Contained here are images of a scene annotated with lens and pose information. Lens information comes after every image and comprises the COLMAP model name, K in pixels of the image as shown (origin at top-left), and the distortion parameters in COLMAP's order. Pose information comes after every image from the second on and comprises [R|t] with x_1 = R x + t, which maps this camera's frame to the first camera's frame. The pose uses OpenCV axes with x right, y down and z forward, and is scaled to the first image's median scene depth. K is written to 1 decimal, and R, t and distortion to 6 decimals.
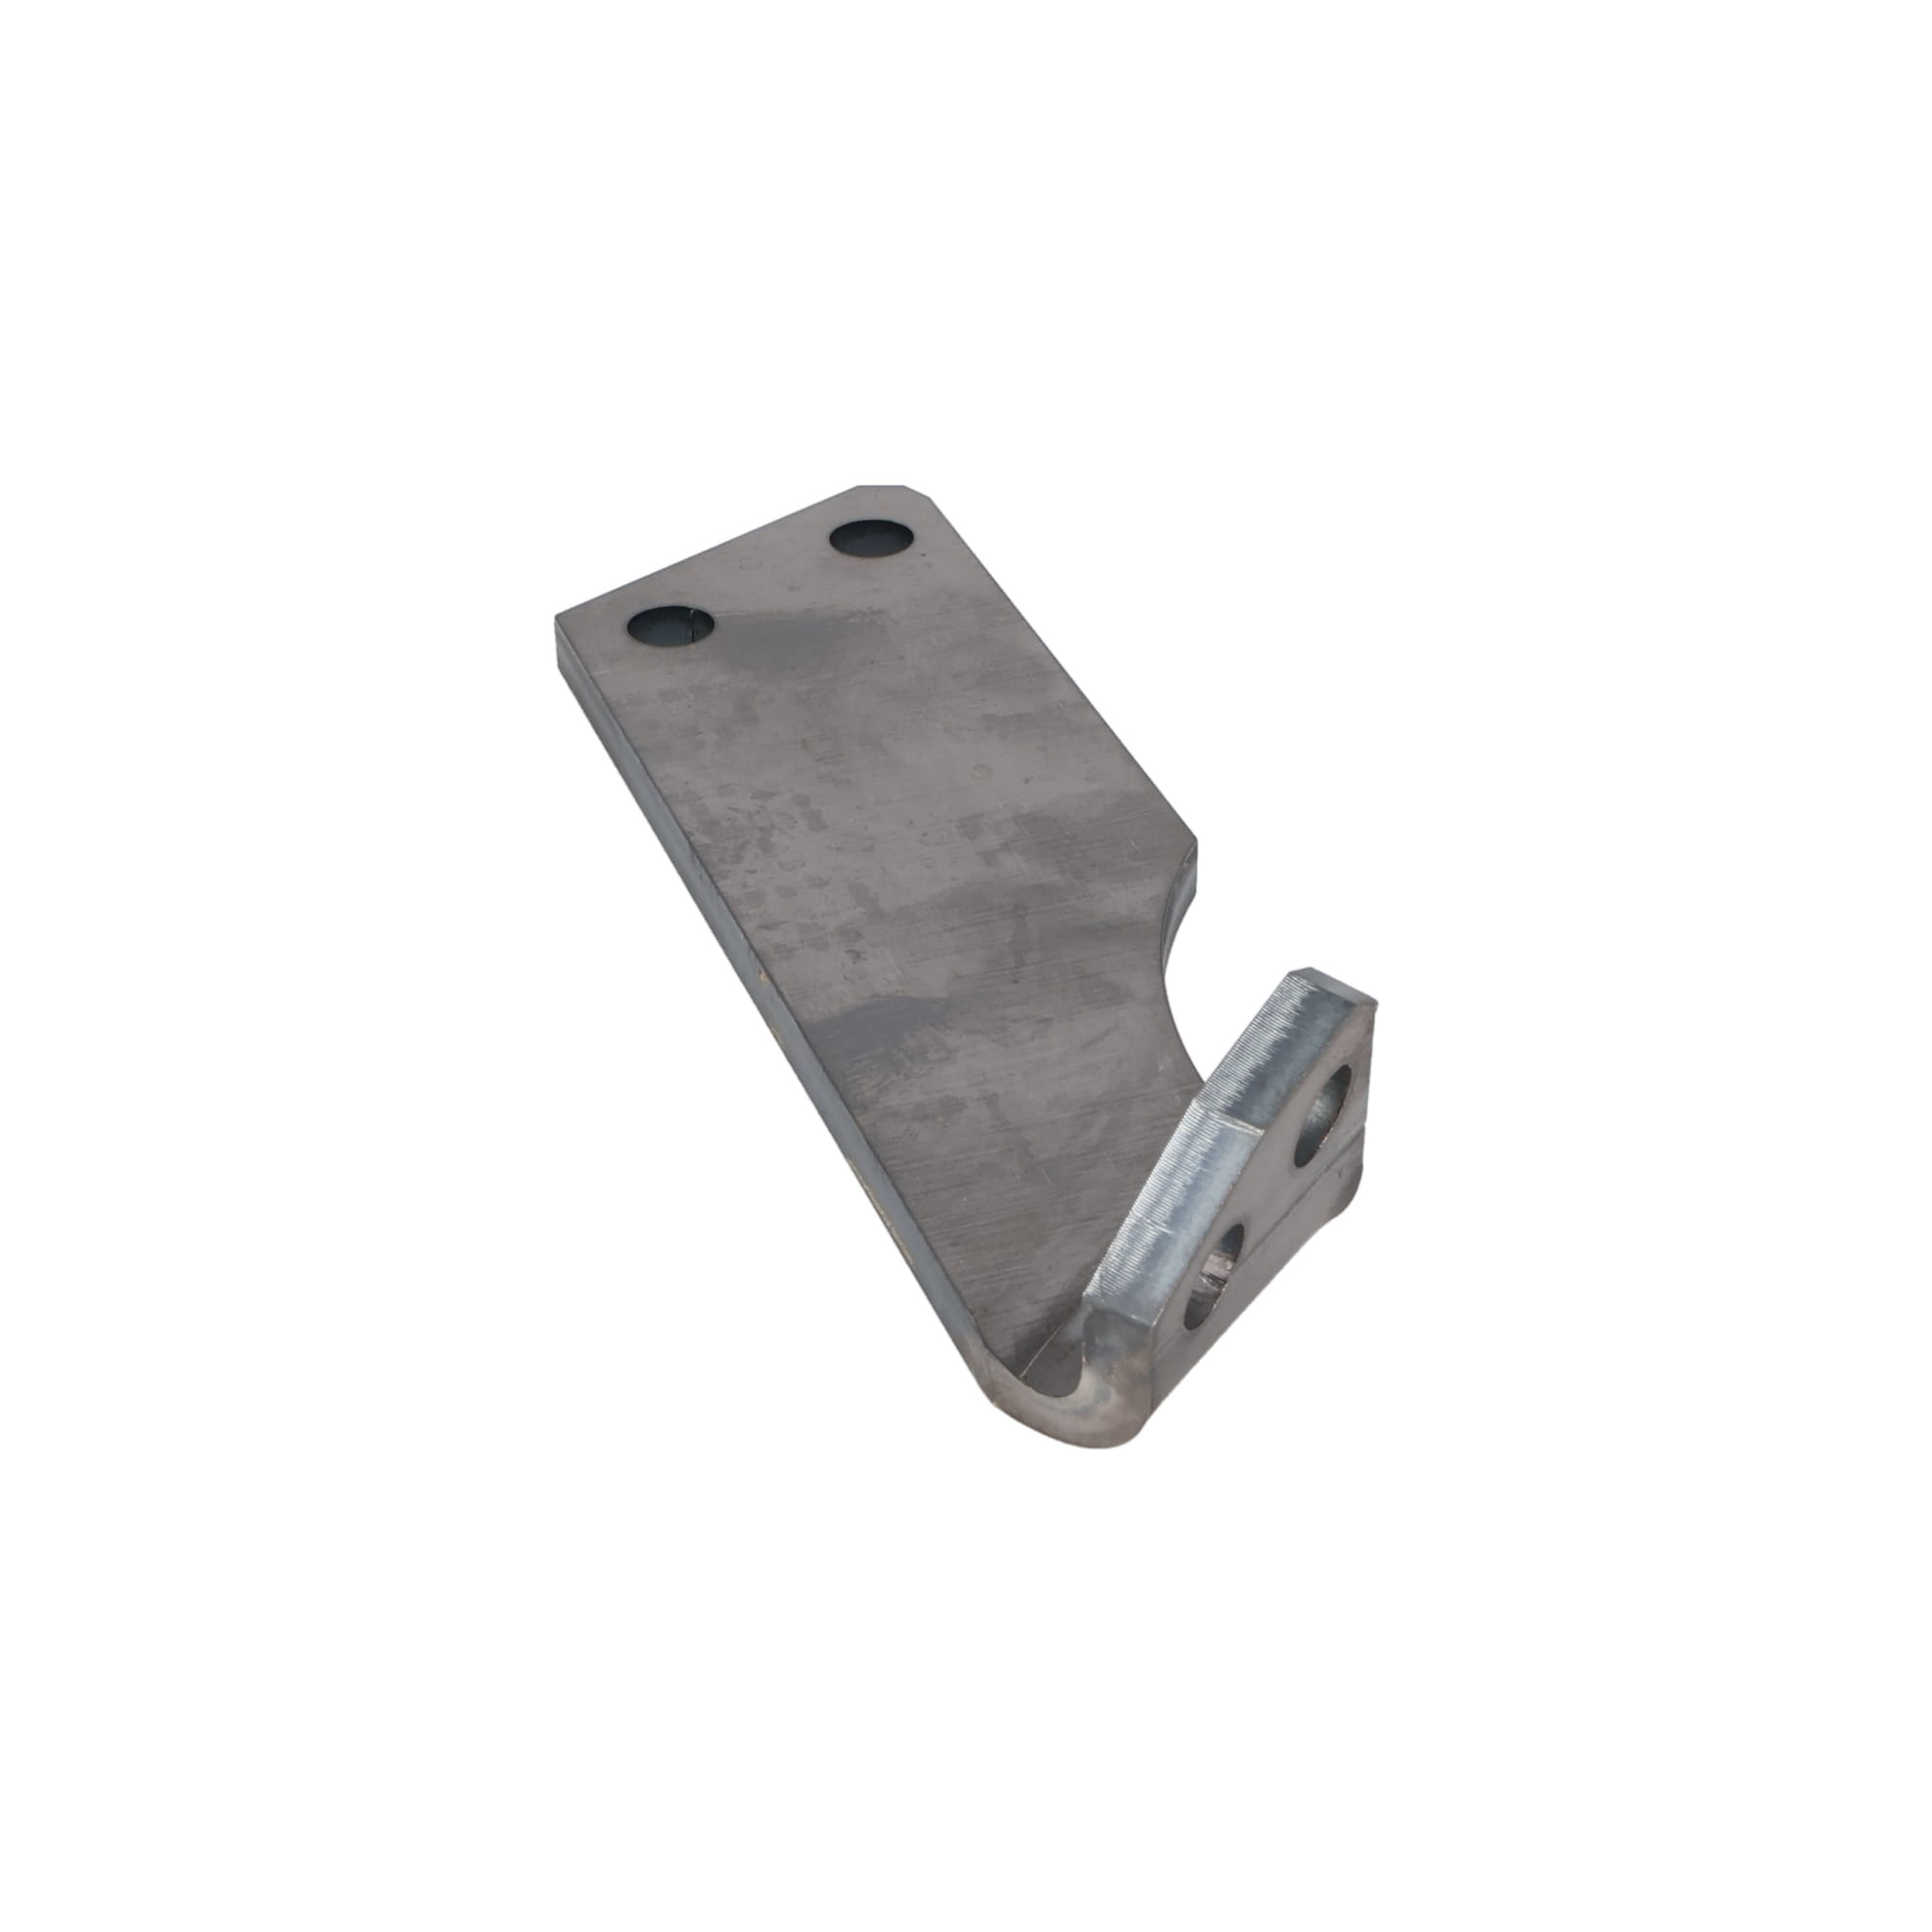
lens RADIAL K [[4528.6, 0, 964.6], [0, 4528.6, 966.0], [0, 0, 1]] dist [0.088847, 0.000000]
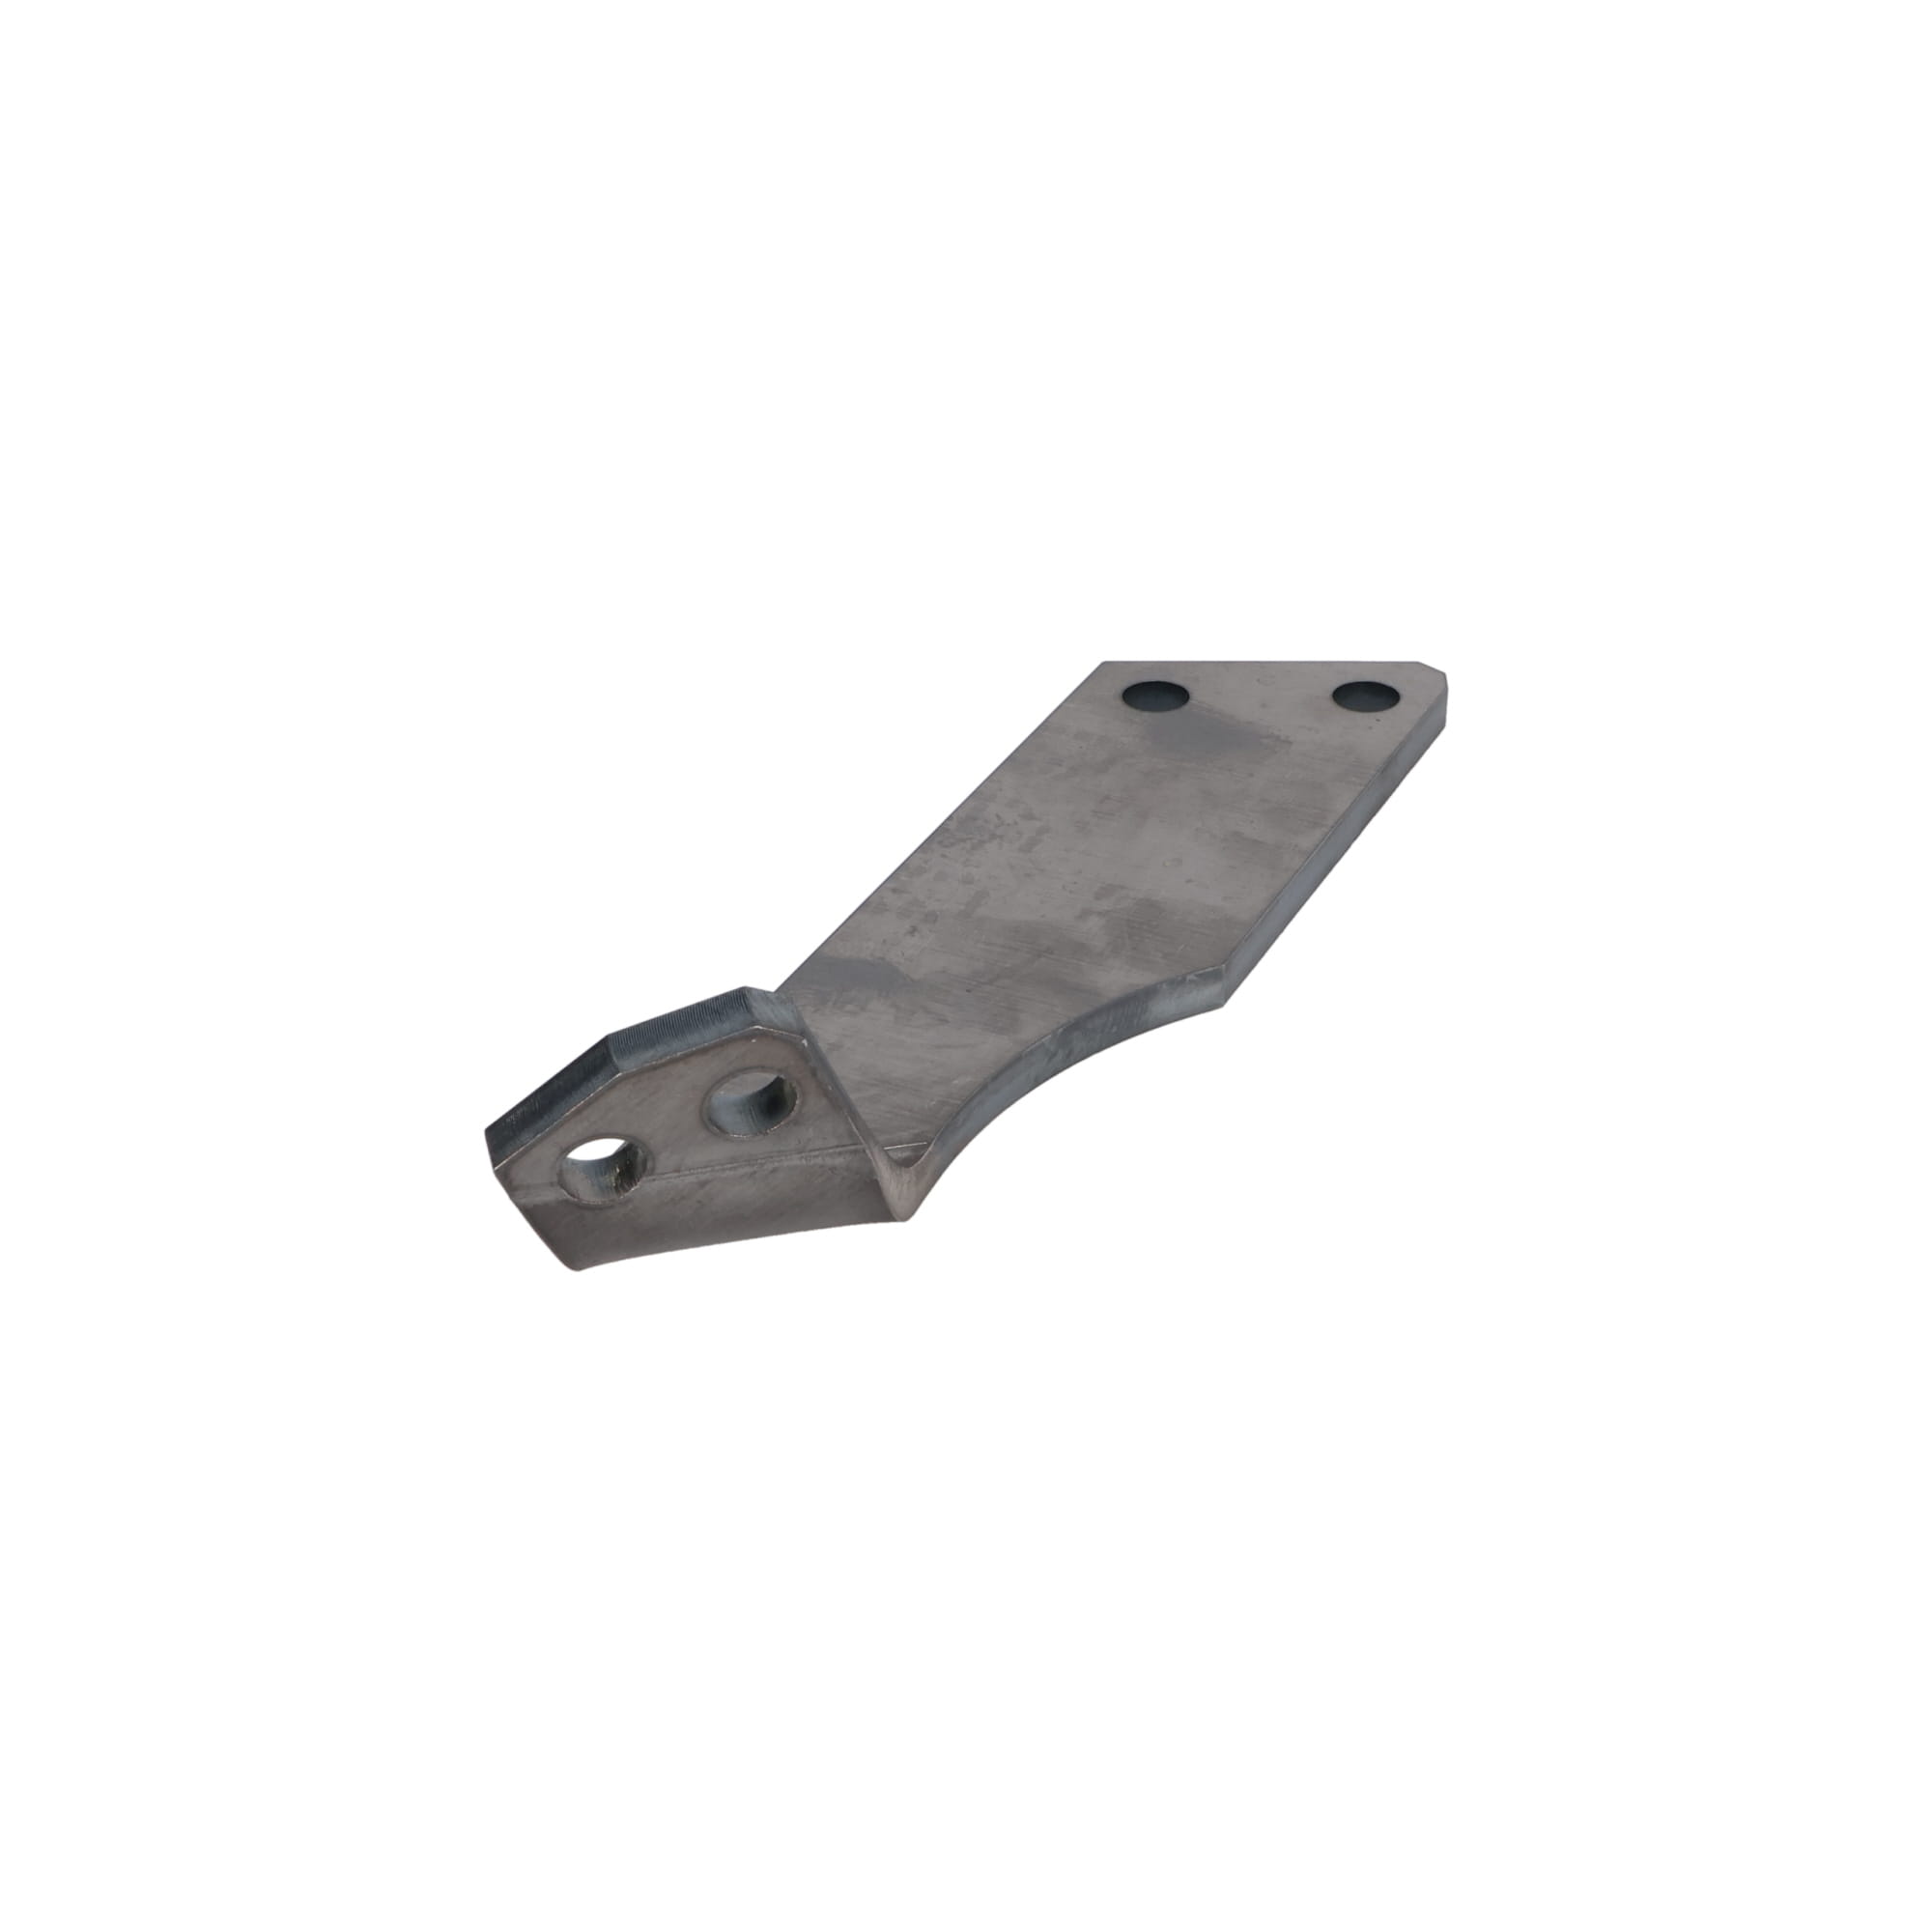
lens RADIAL K [[3608.8, 0, 967.1], [0, 3608.8, 970.8], [0, 0, 1]] dist [-0.070877, 0.000000]
pose [[0.704426, 0.376861, -0.601464, 0.589639], [-0.374940, 0.917093, 0.135501, -0.132475], [0.602663, 0.130062, 0.787325, 0.181735]]
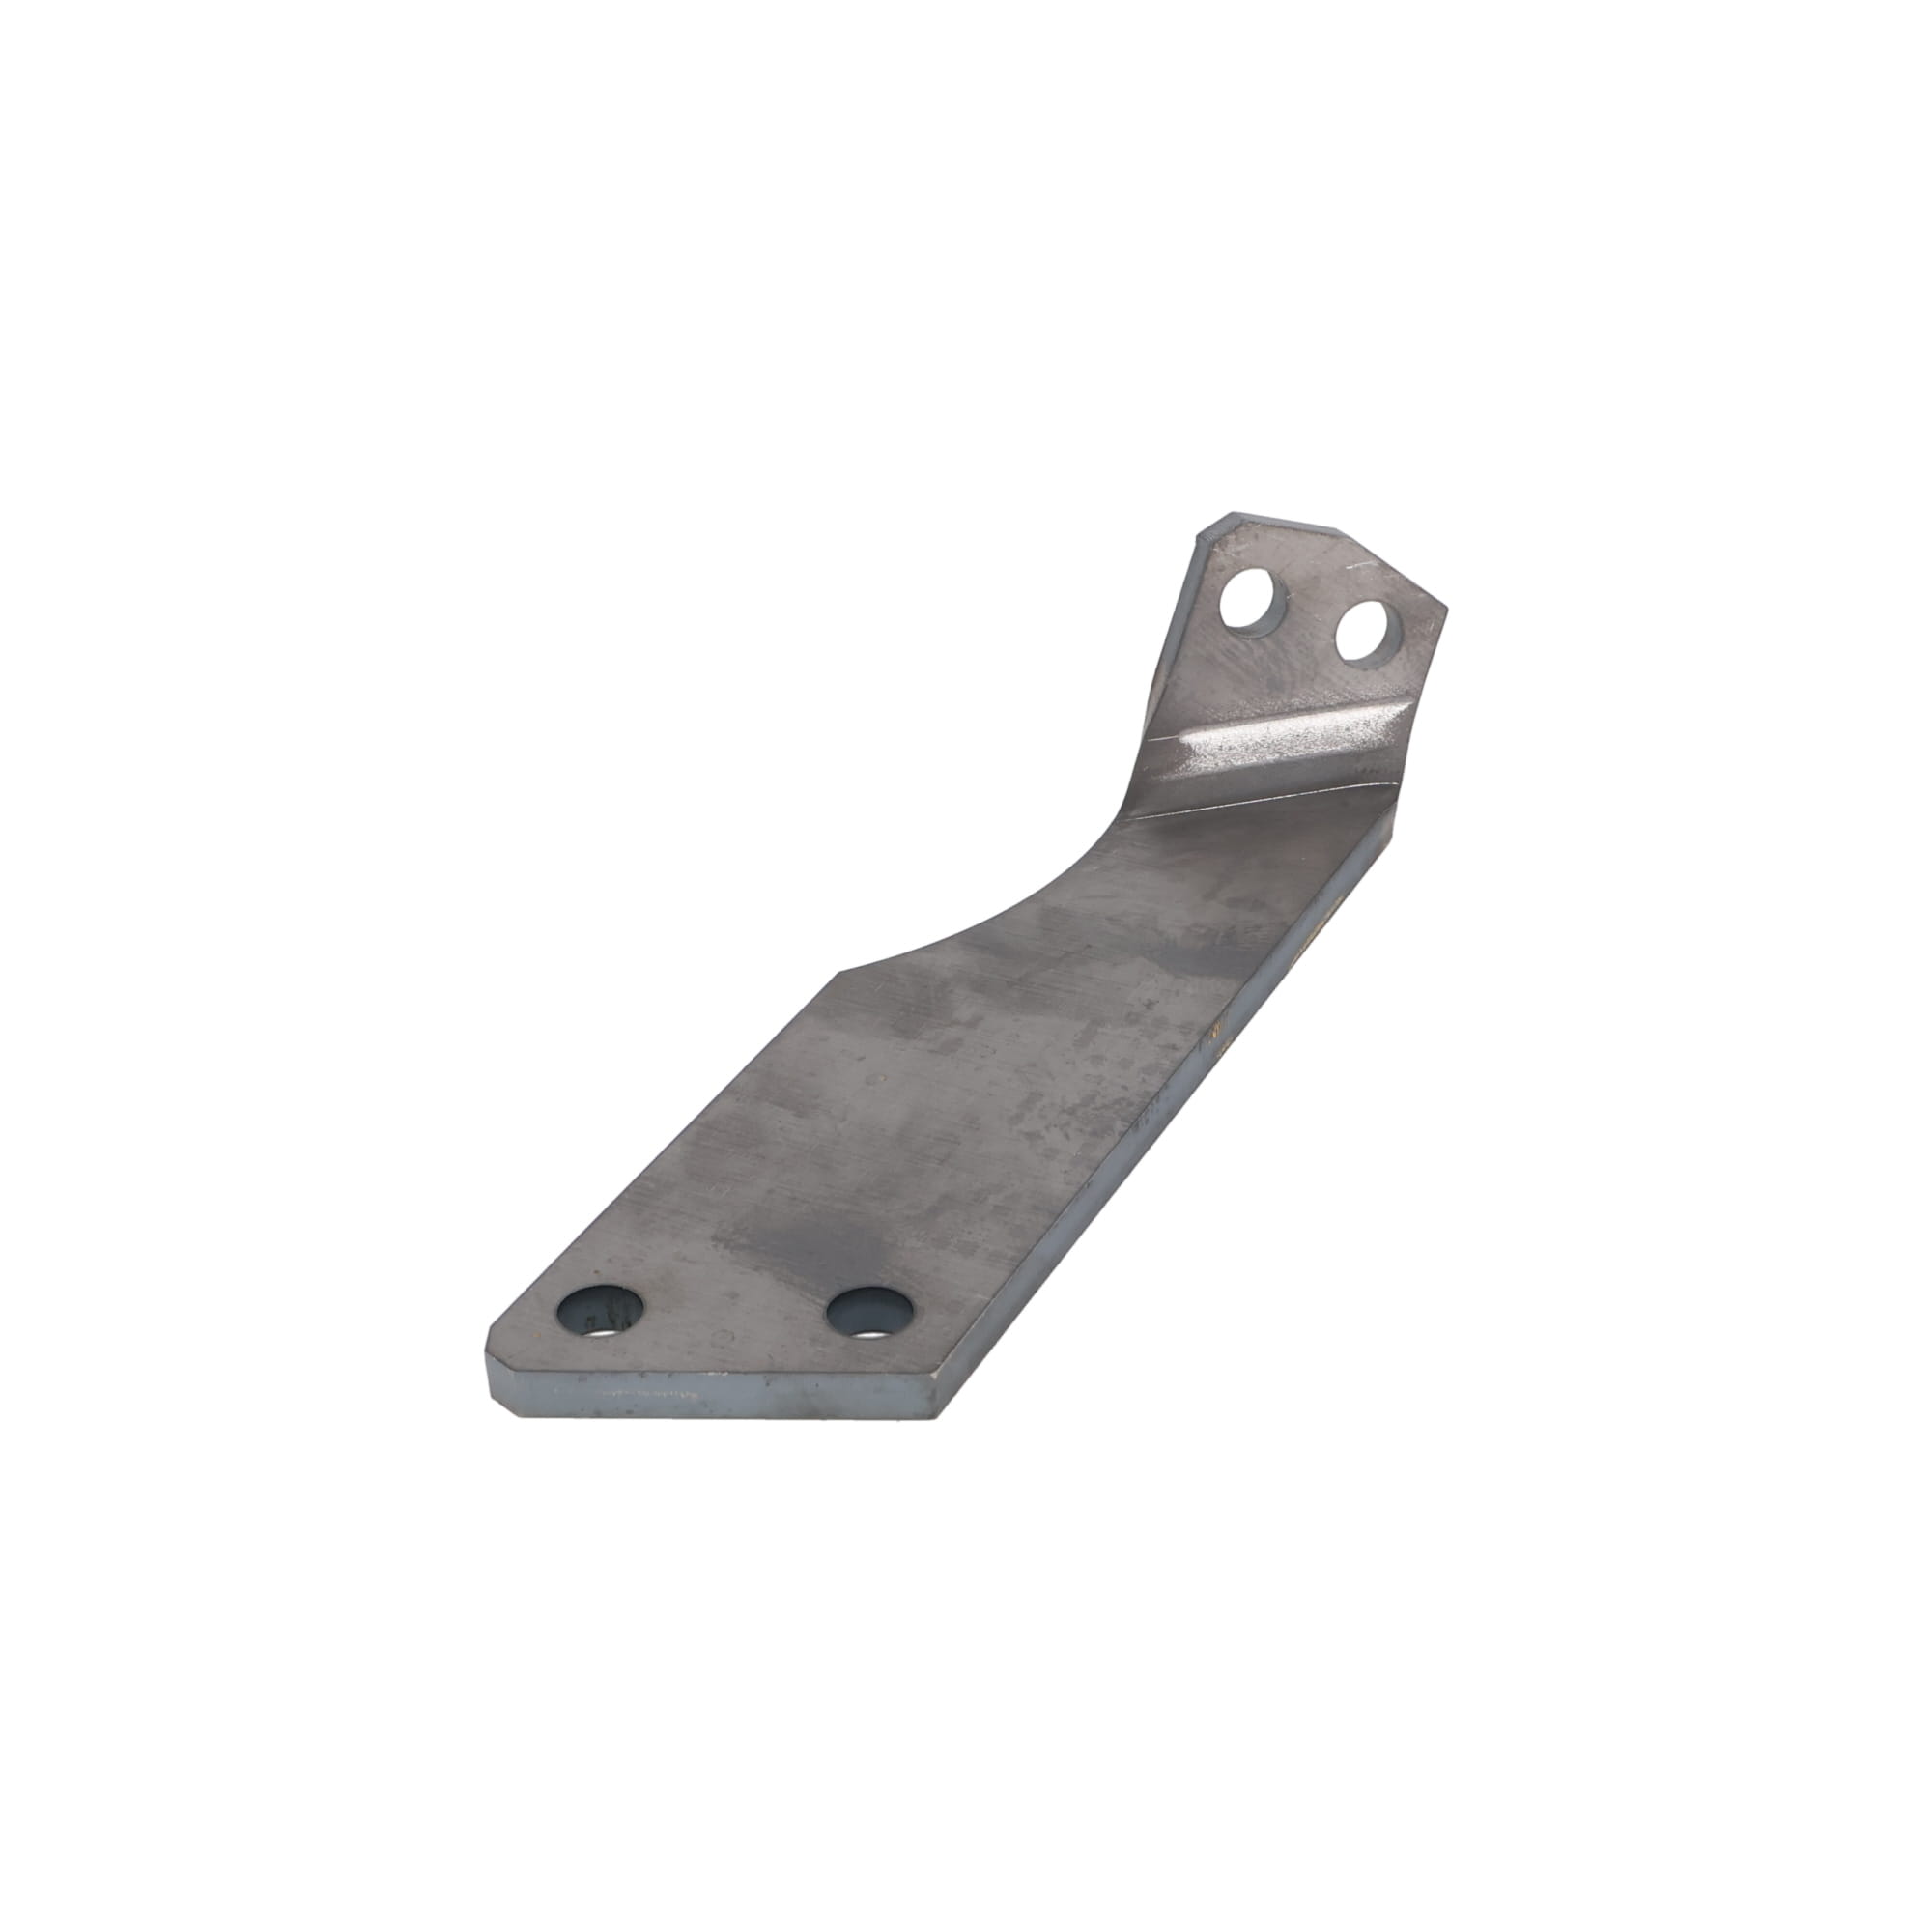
lens RADIAL K [[3857.5, 0, 966.1], [0, 3857.5, 965.4], [0, 0, 1]] dist [-0.077066, 0.000000]
pose [[-0.707098, -0.330011, 0.625384, -0.634748], [0.403450, 0.538049, 0.740089, -0.797662], [-0.580724, 0.775627, -0.247310, 1.231525]]
